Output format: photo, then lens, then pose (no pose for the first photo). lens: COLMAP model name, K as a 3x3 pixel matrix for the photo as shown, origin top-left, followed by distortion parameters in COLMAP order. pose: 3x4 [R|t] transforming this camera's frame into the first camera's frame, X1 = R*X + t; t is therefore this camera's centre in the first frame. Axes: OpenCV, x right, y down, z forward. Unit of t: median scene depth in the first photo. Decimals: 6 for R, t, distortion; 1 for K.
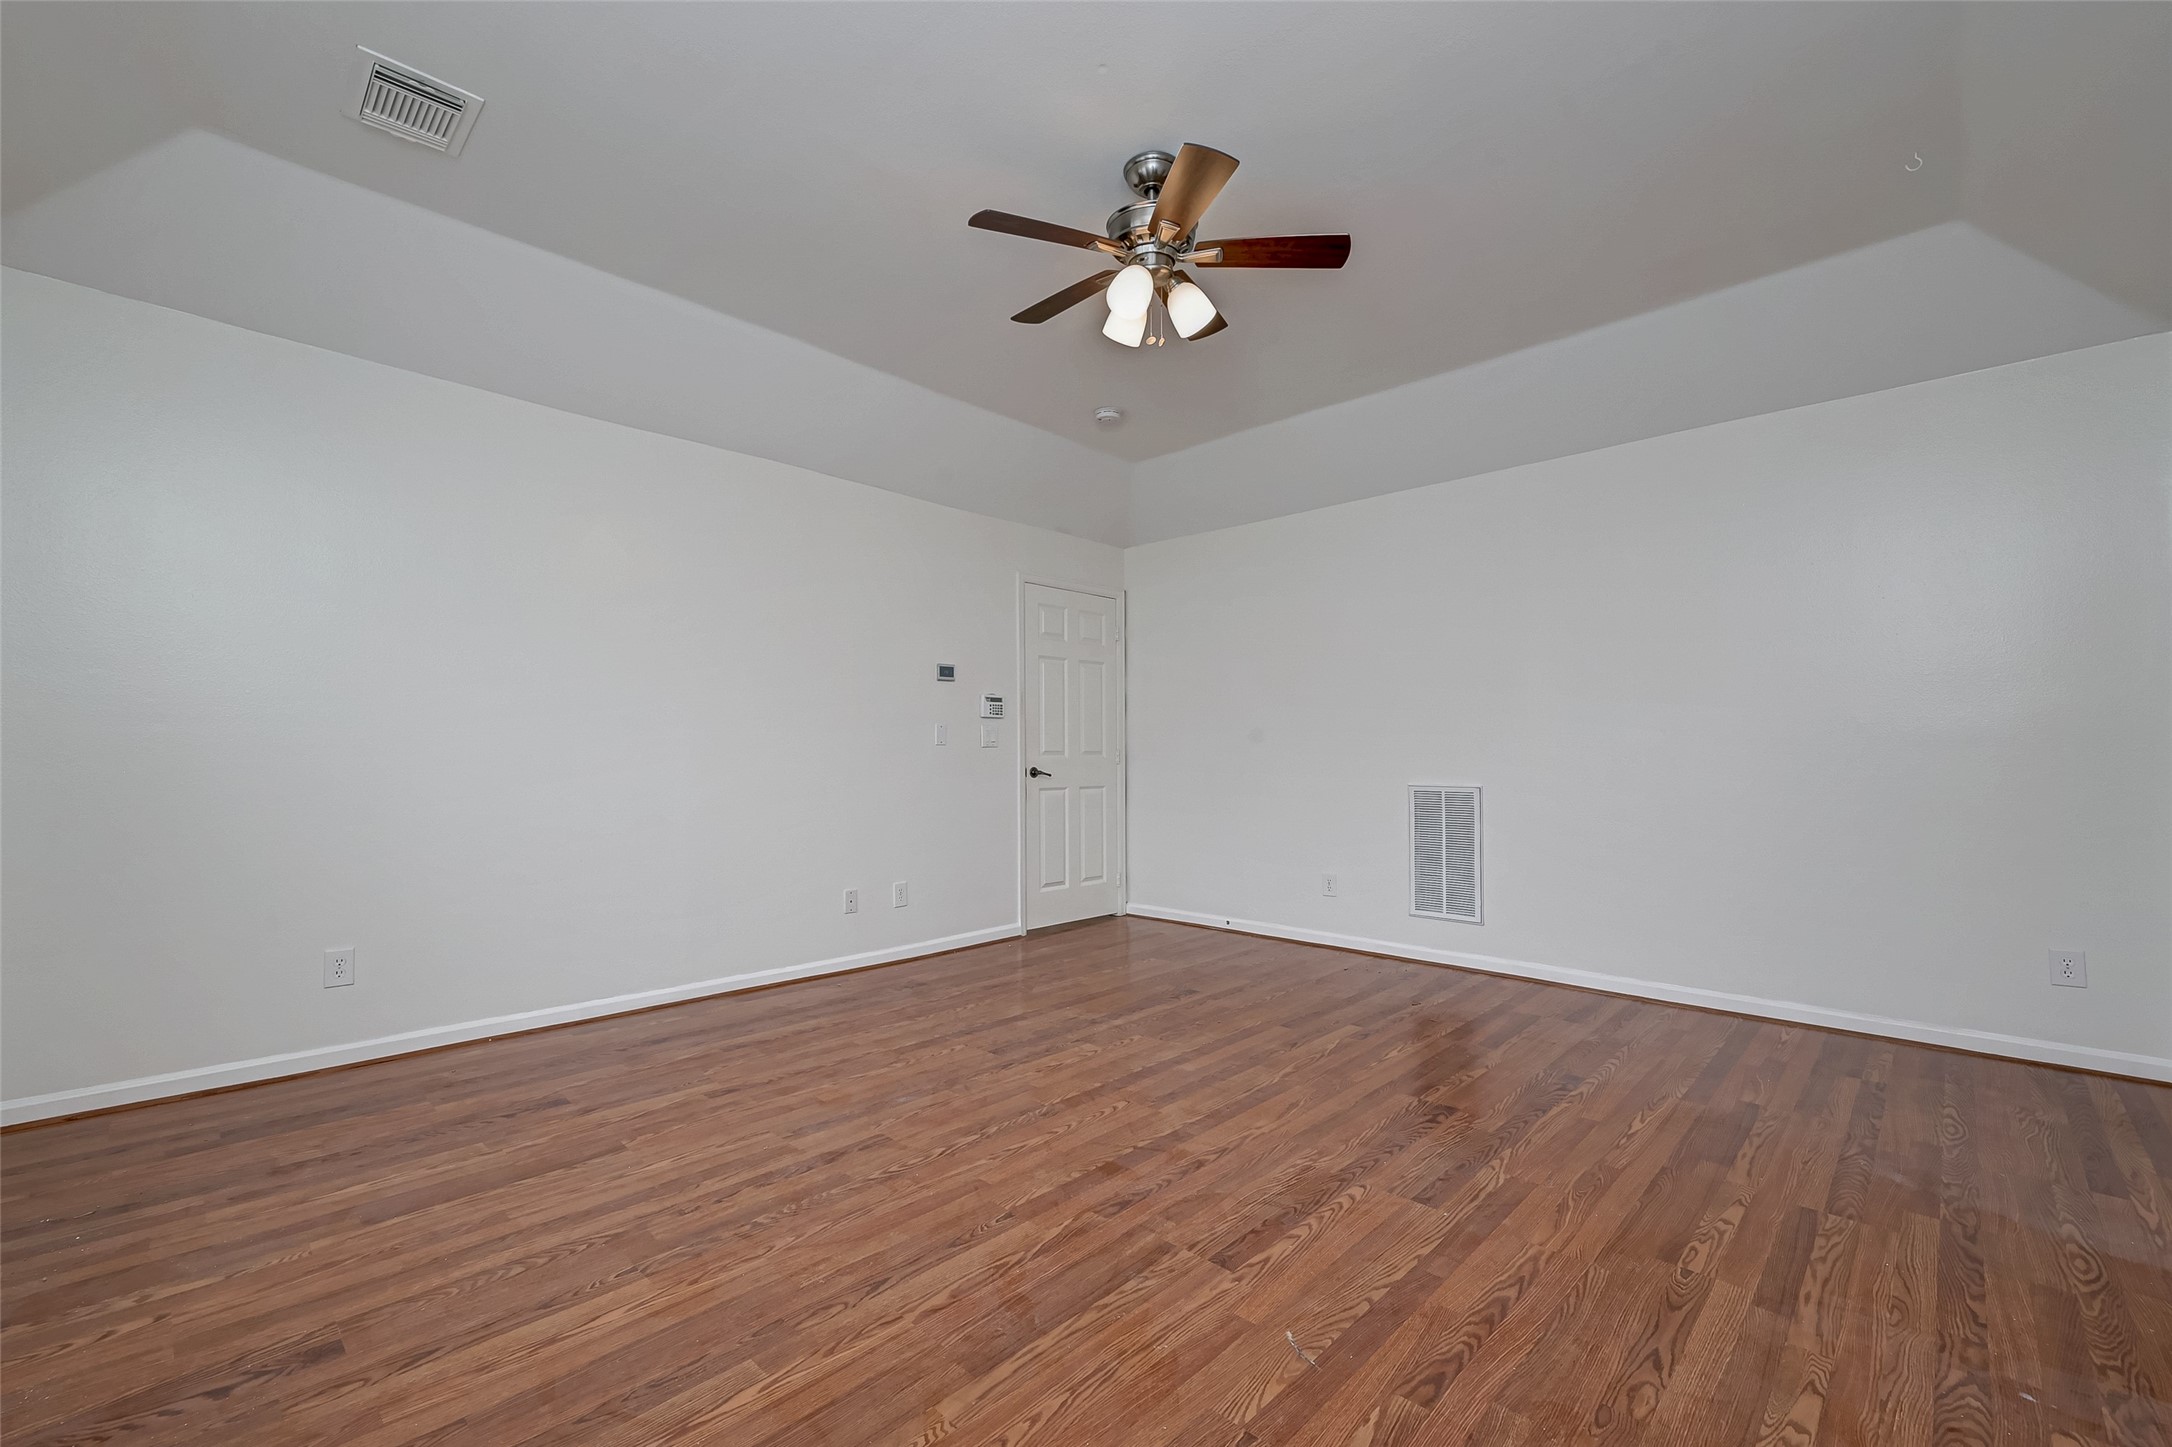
lens RADIAL K [[936.2, 0, 1070.5], [0, 936.2, 721.2], [0, 0, 1]] dist [-0.000330, 0.000222]
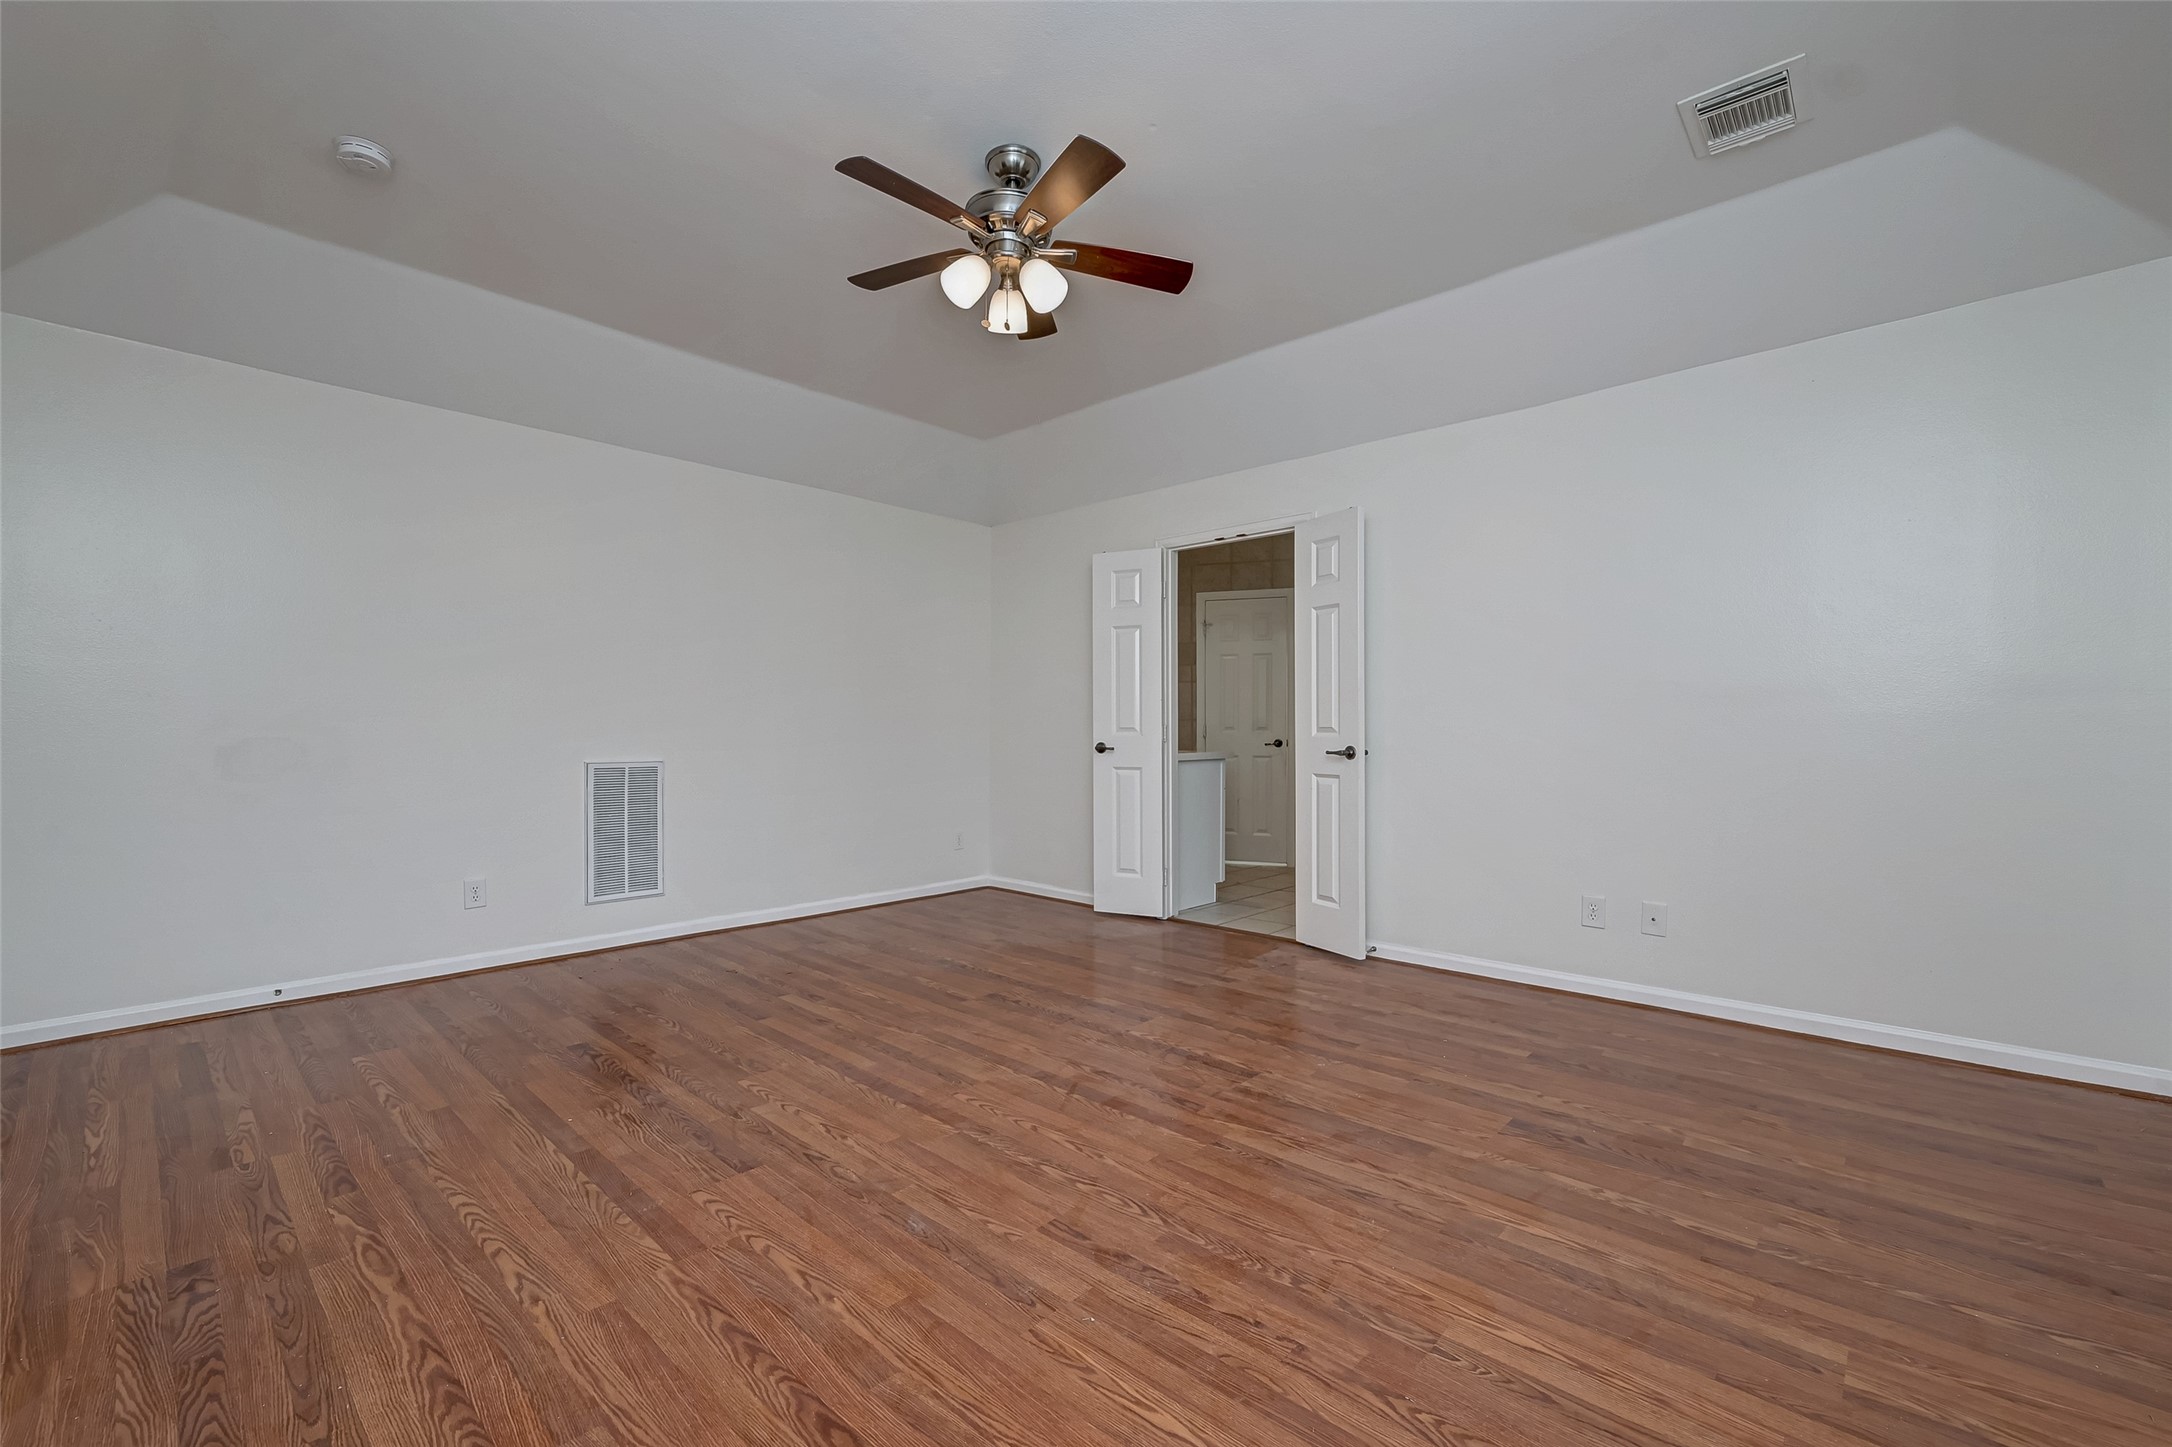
lens RADIAL K [[862.1, 0, 1087.5], [0, 862.1, 732.3], [0, 0, 1]] dist [-0.000780, 0.000737]
pose [[-0.017048, -0.003100, 0.999850, -0.918708], [-0.037052, 0.999310, 0.002466, 0.036465], [-0.999168, -0.037004, -0.017152, 1.007690]]
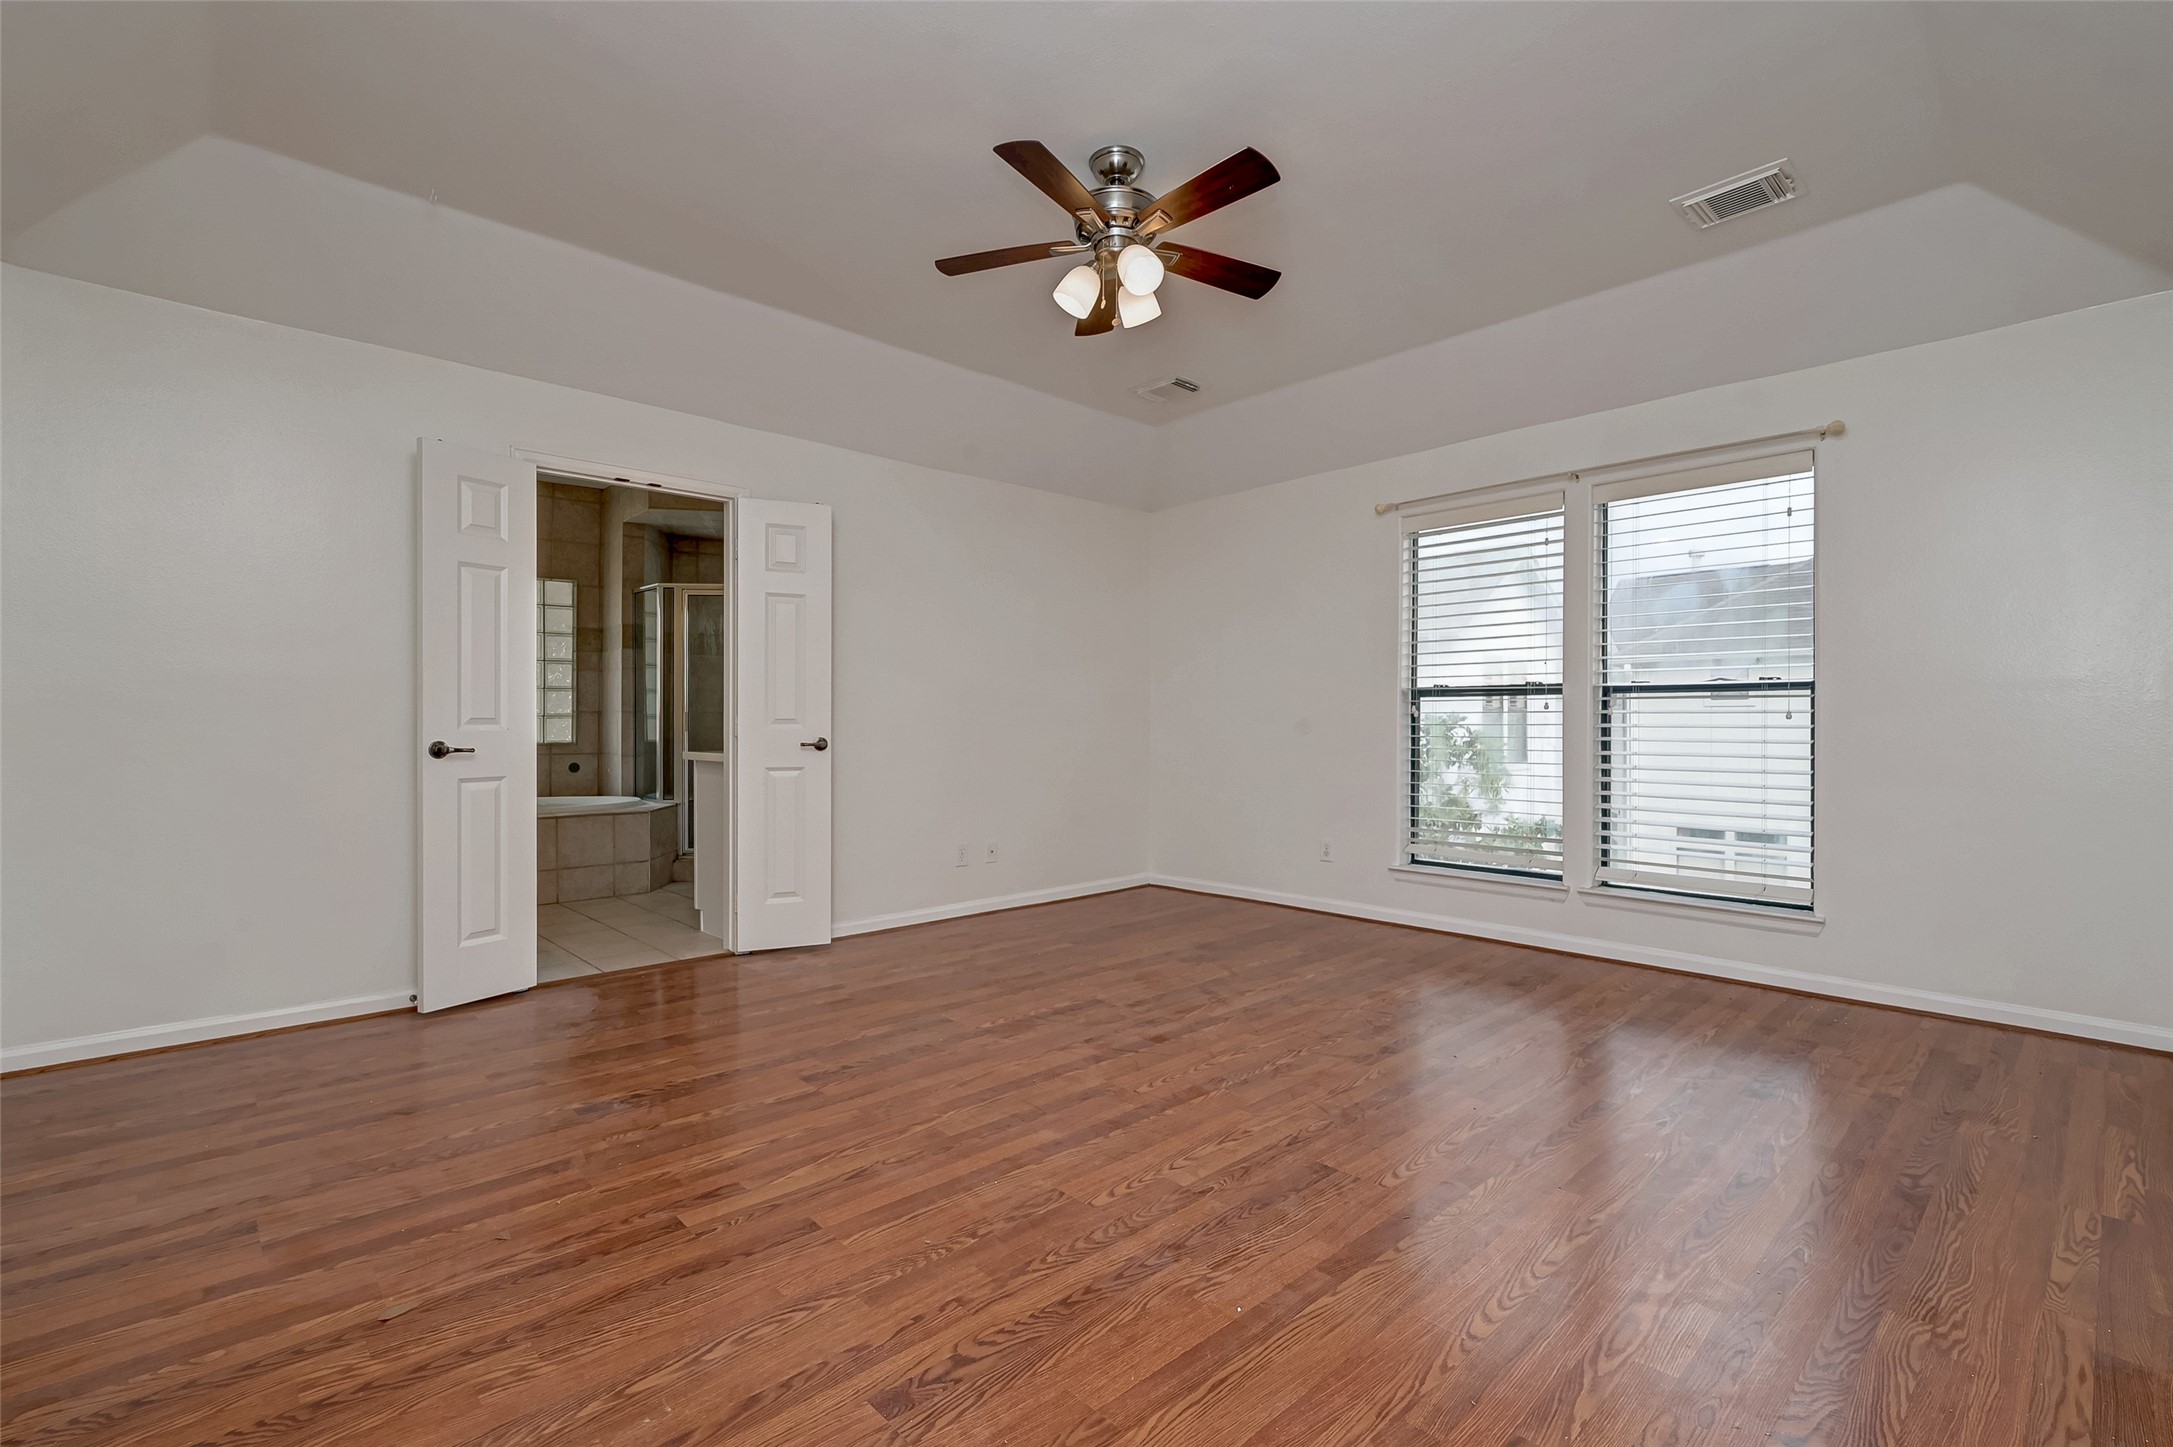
lens RADIAL K [[936.7, 0, 1026.6], [0, 936.7, 730.9], [0, 0, 1]] dist [-0.000330, 0.000222]
pose [[-0.992581, -0.001154, 0.121577, 0.063510], [-0.004729, 0.999565, -0.029124, 0.084337], [-0.121491, -0.029483, -0.992155, 2.195387]]
